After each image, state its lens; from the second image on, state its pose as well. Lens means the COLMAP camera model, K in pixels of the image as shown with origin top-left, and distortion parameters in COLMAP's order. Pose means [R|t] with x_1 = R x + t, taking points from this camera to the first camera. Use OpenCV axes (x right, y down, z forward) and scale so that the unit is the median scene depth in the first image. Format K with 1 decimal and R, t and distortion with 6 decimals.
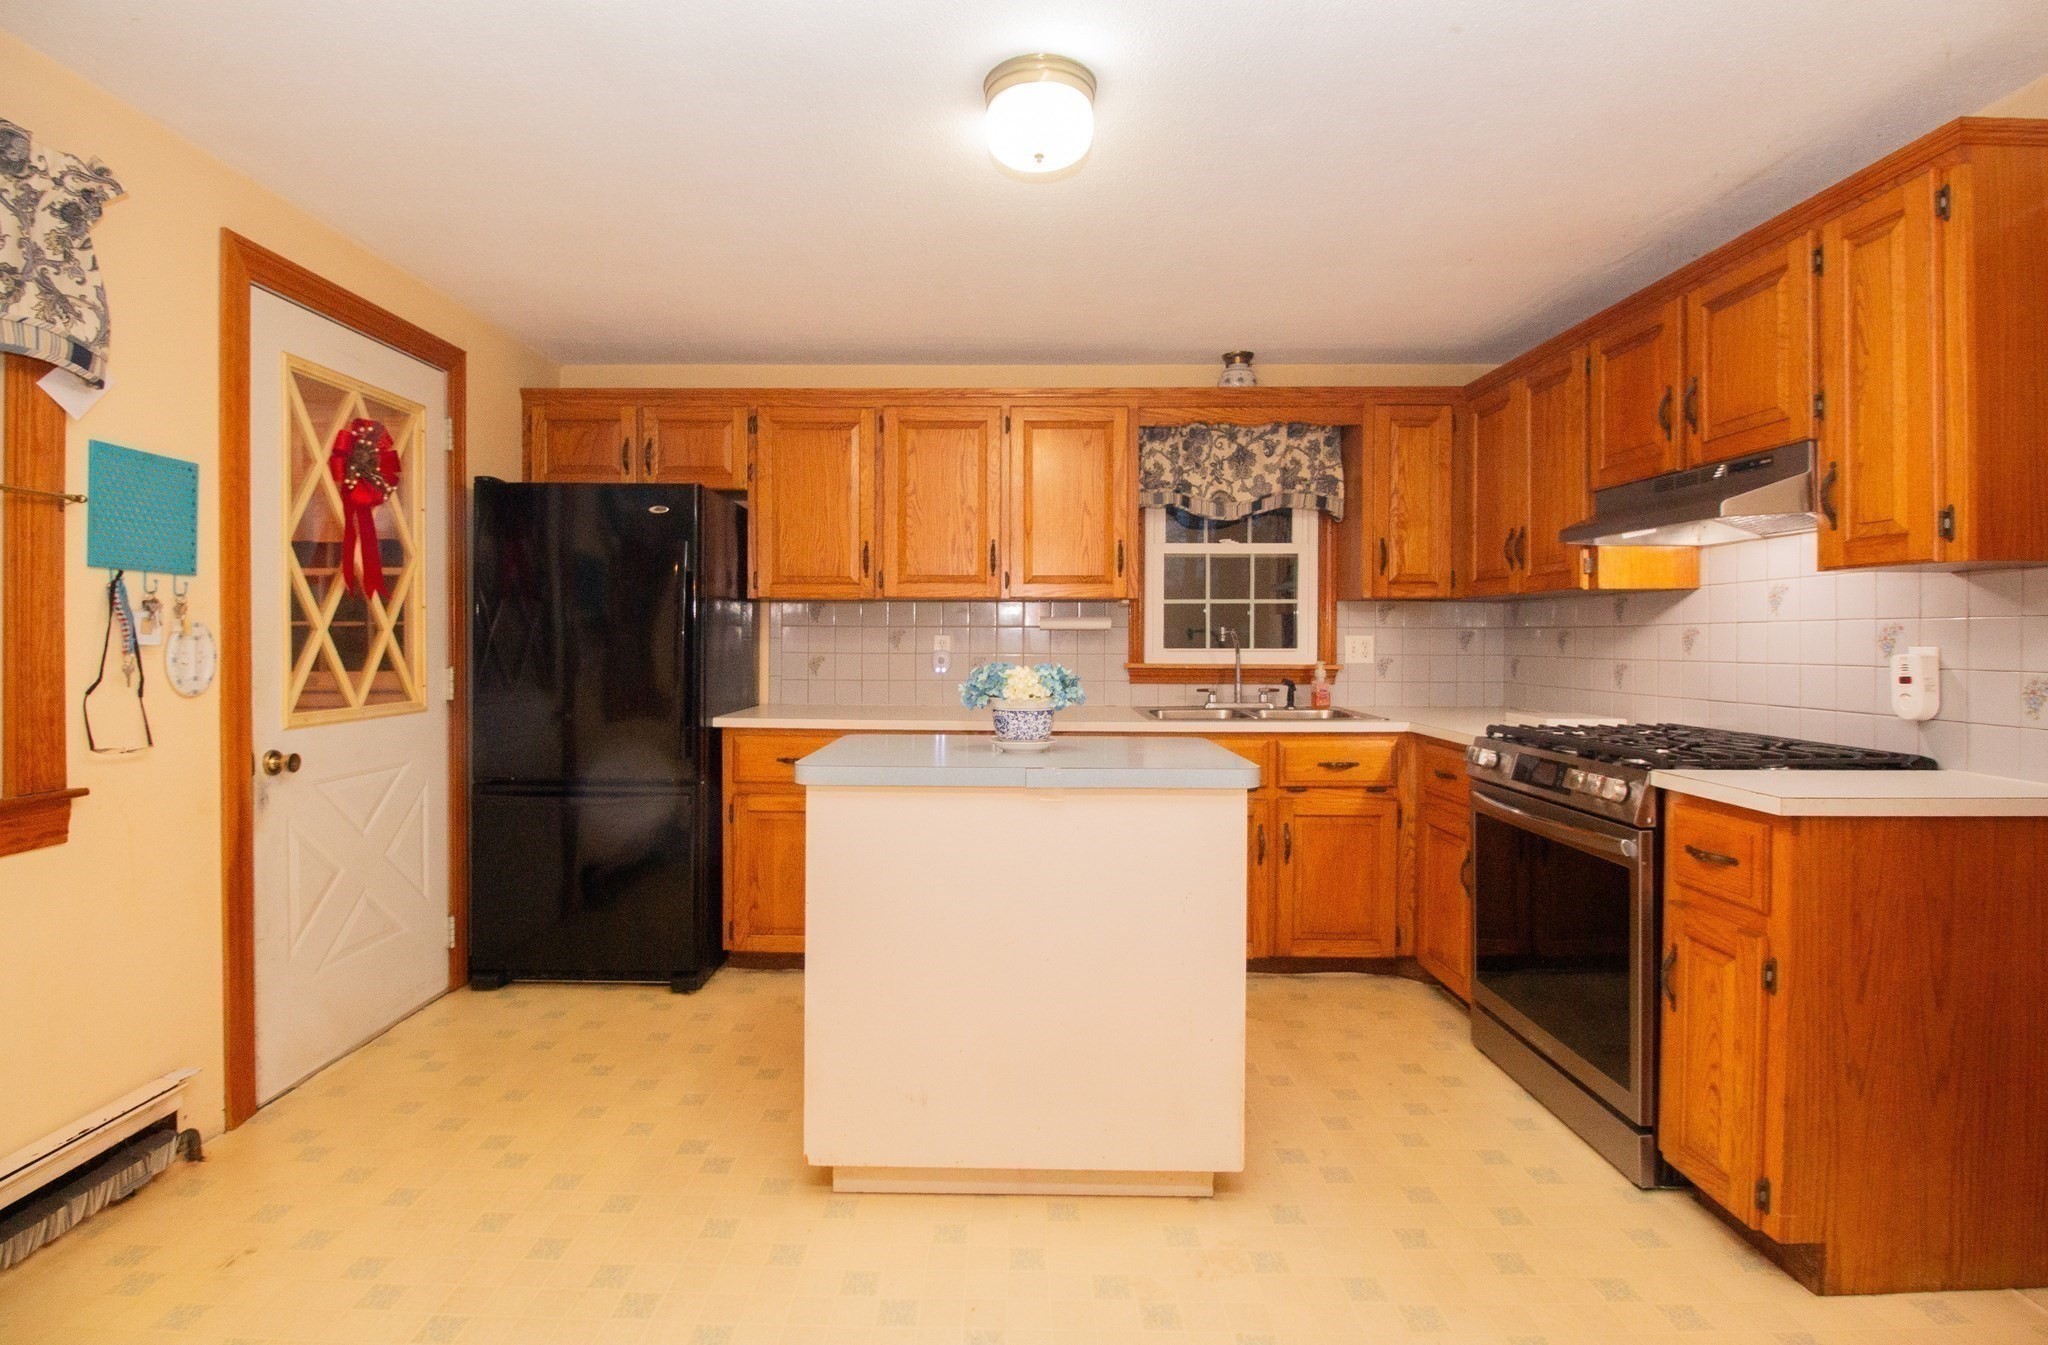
lens RADIAL K [[954.4, 0, 1006.8], [0, 954.4, 643.6], [0, 0, 1]] dist [0.010855, -0.021492]
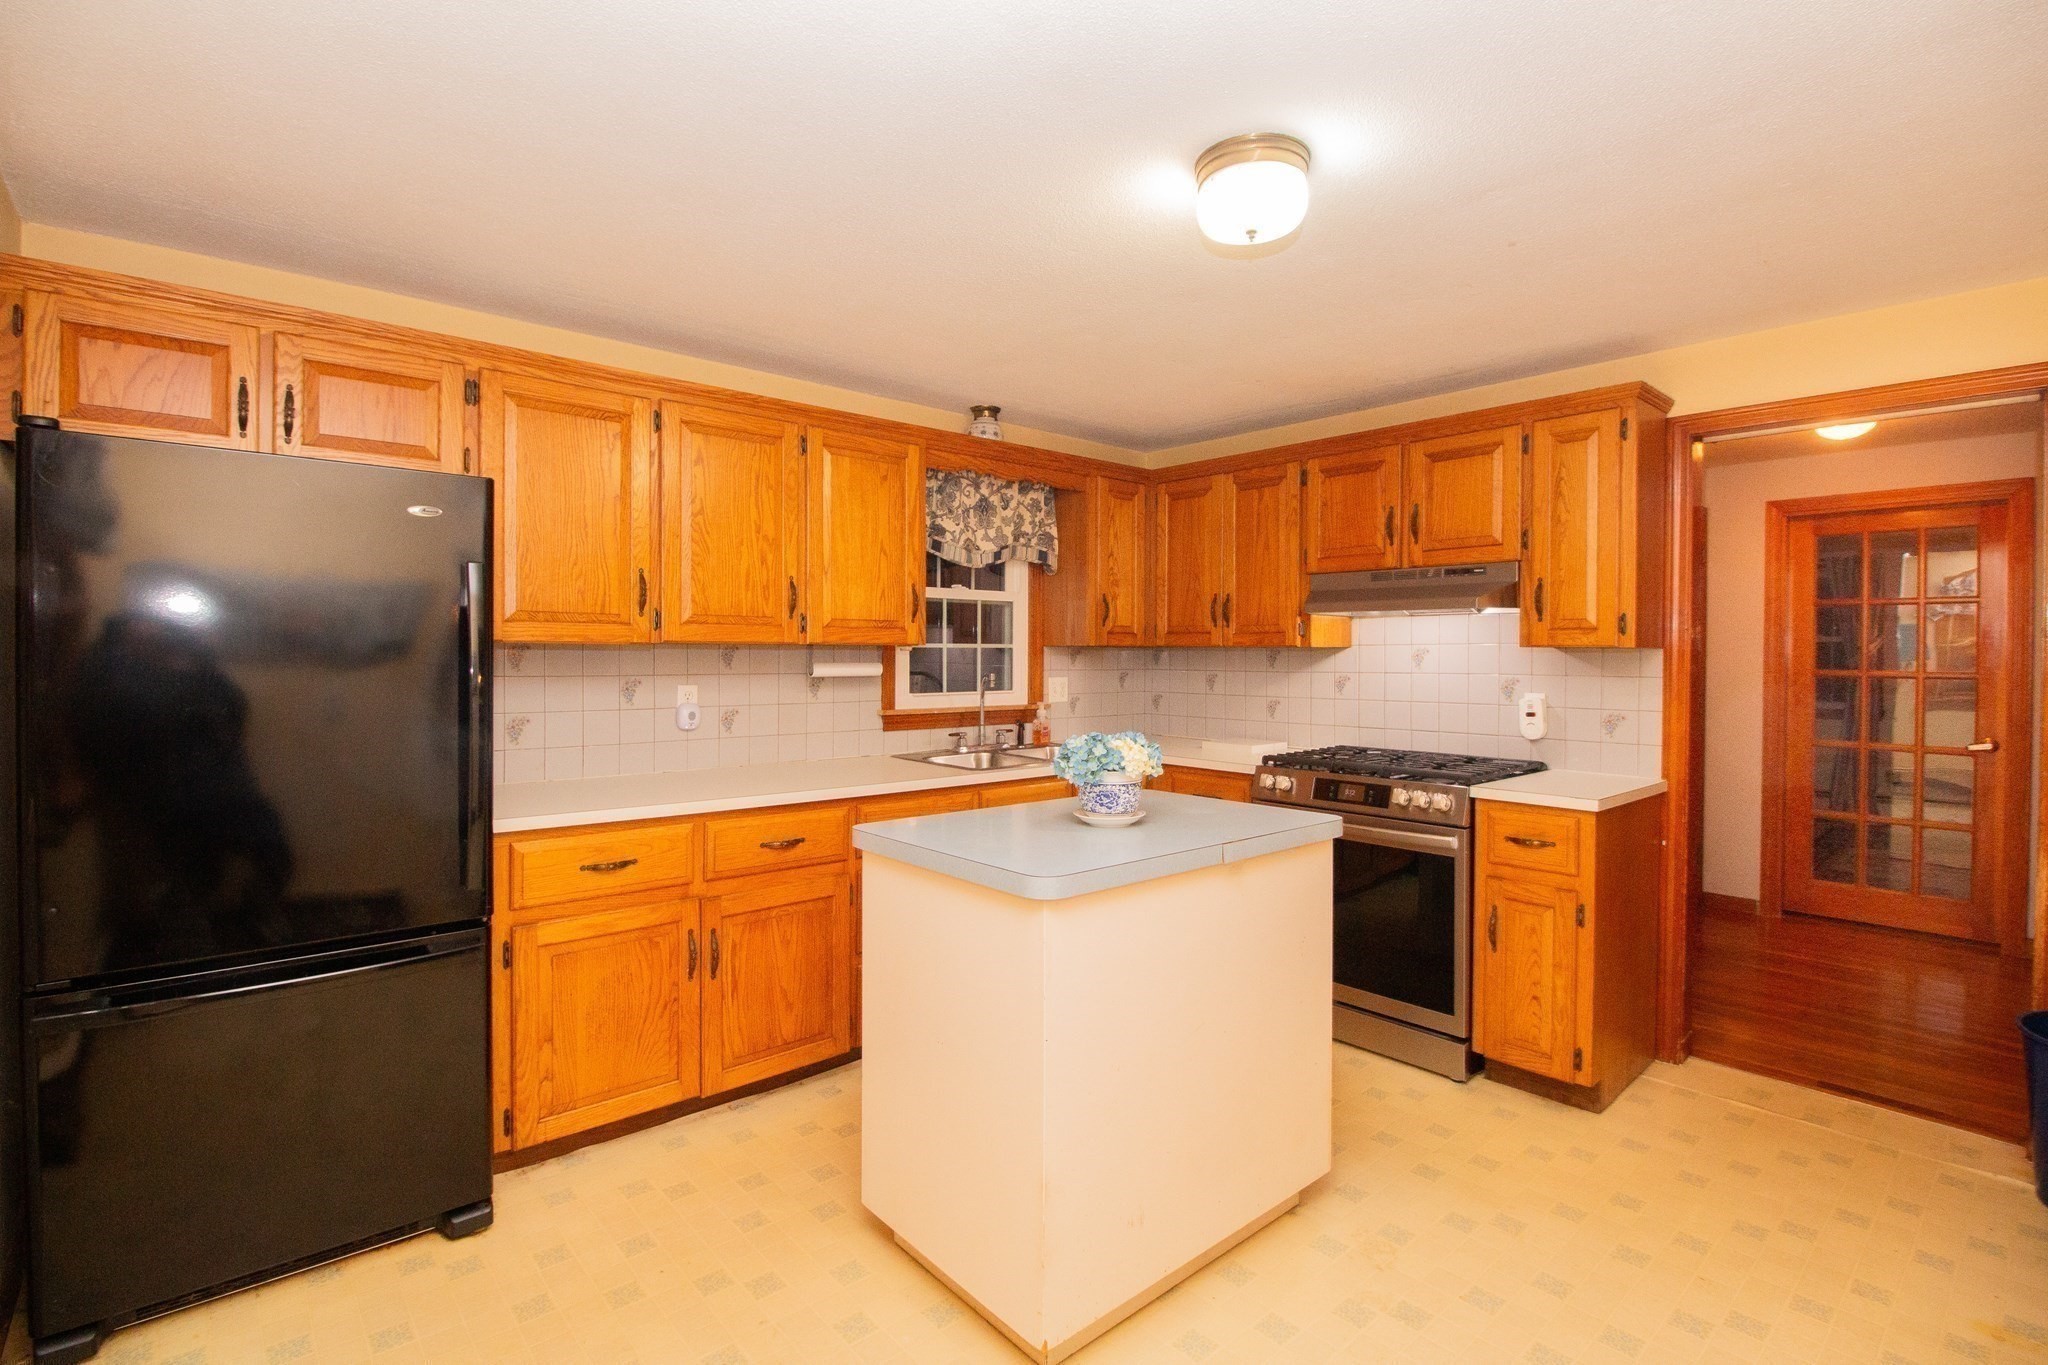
lens RADIAL K [[944.2, 0, 1024.2], [0, 944.2, 659.7], [0, 0, 1]] dist [0.005062, -0.014952]
pose [[0.748350, -0.004030, 0.663292, -0.416063], [0.003155, 0.999992, 0.002516, -0.033814], [-0.663297, 0.000210, 0.748357, 0.213222]]
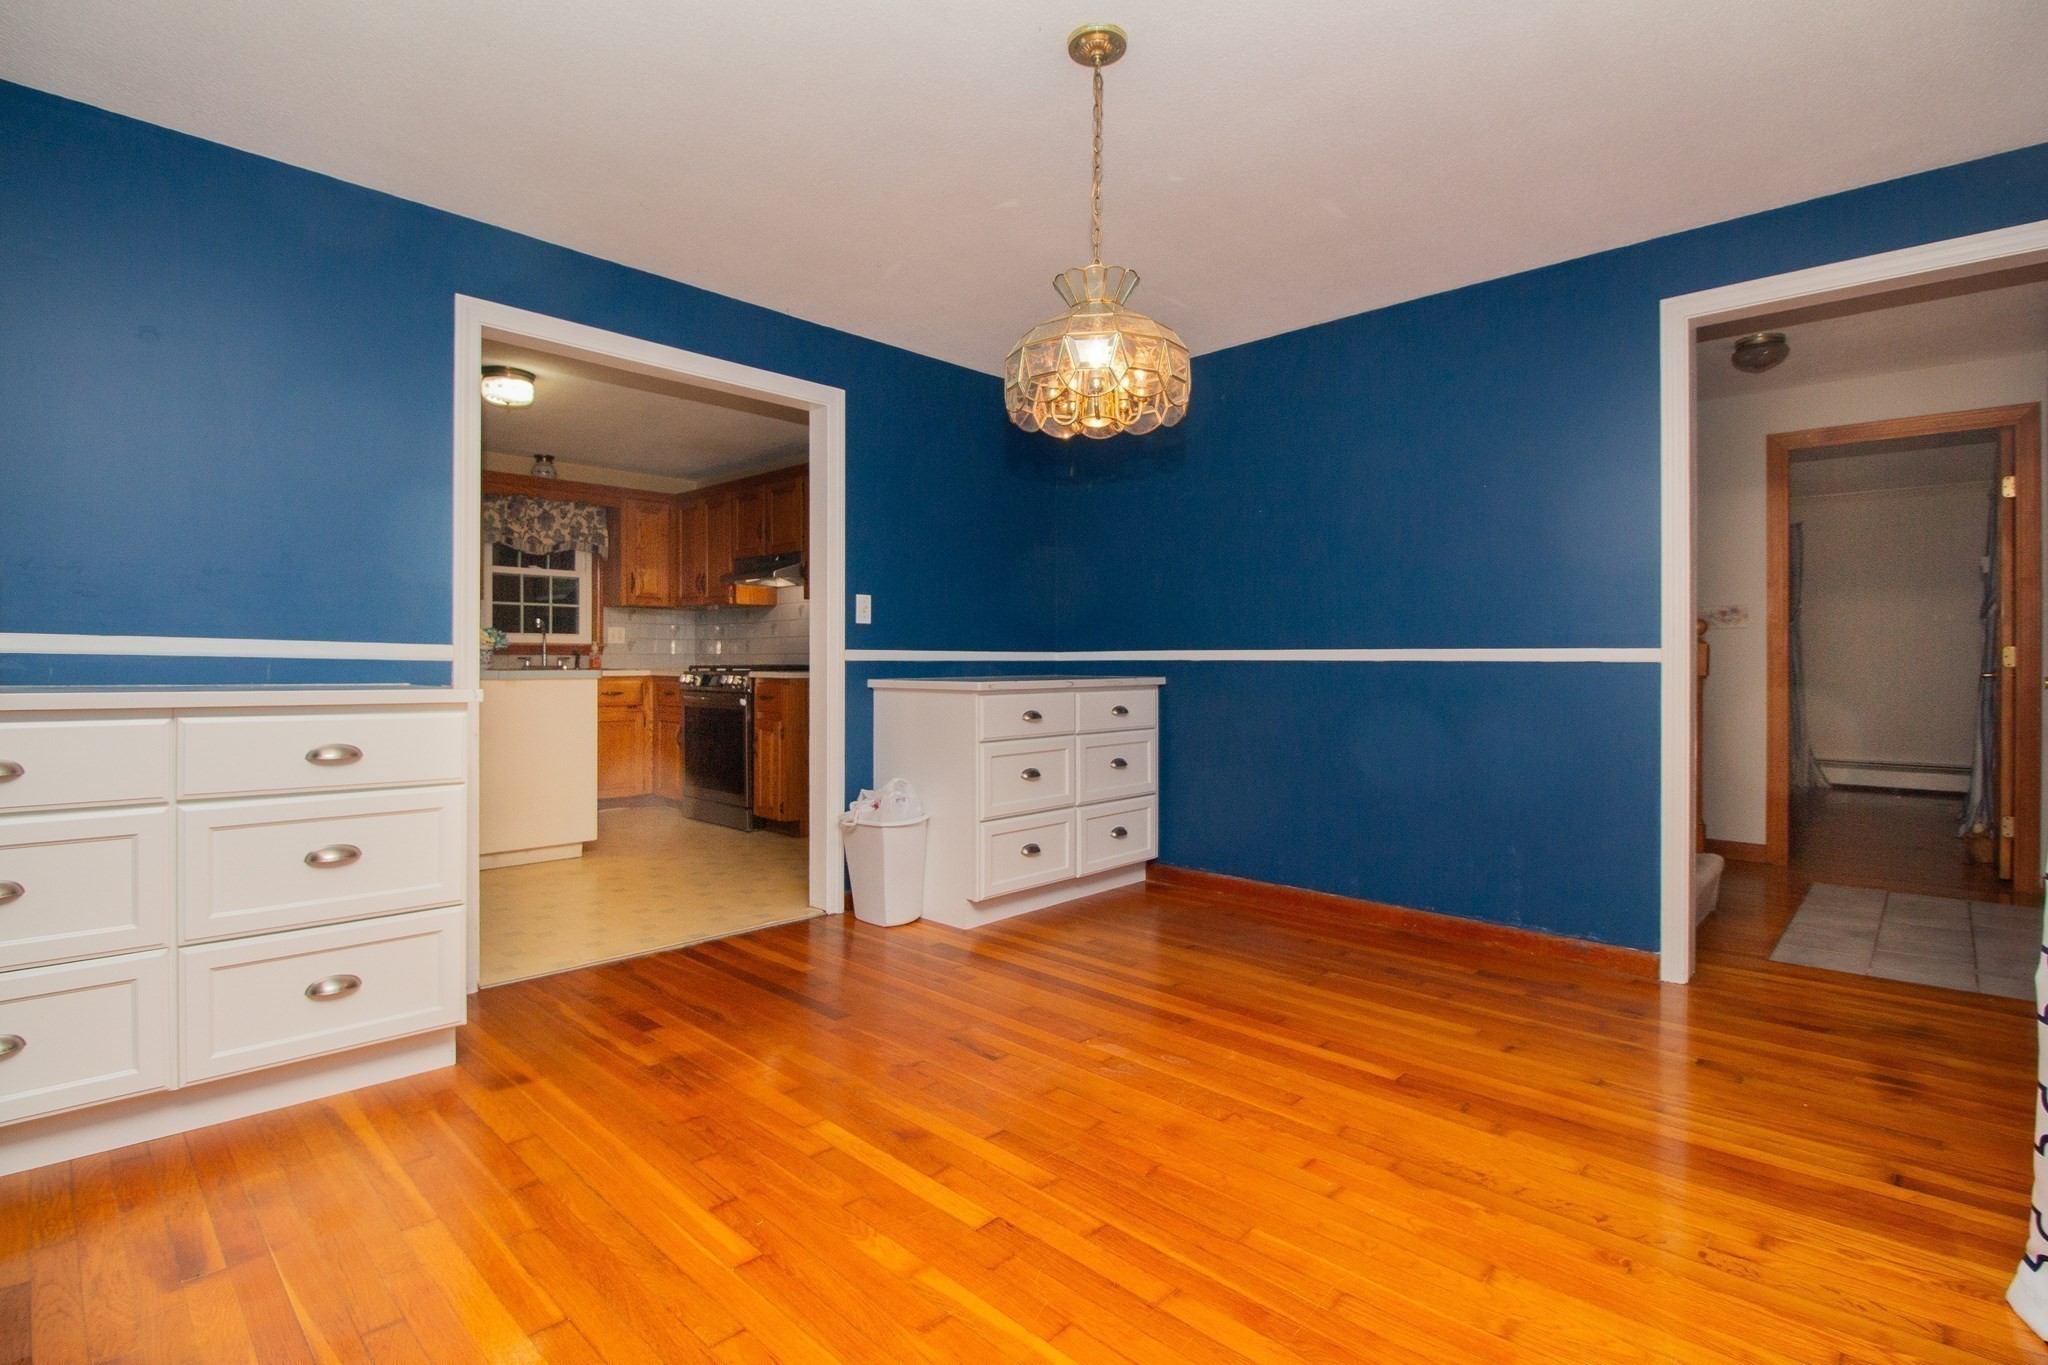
lens RADIAL K [[944.2, 0, 1024.2], [0, 944.2, 659.7], [0, 0, 1]] dist [0.005062, -0.014952]
pose [[0.681593, -0.003619, 0.731723, -0.399970], [0.005264, 0.999986, 0.000043, 0.057307], [-0.731713, 0.003822, 0.681602, -0.742234]]
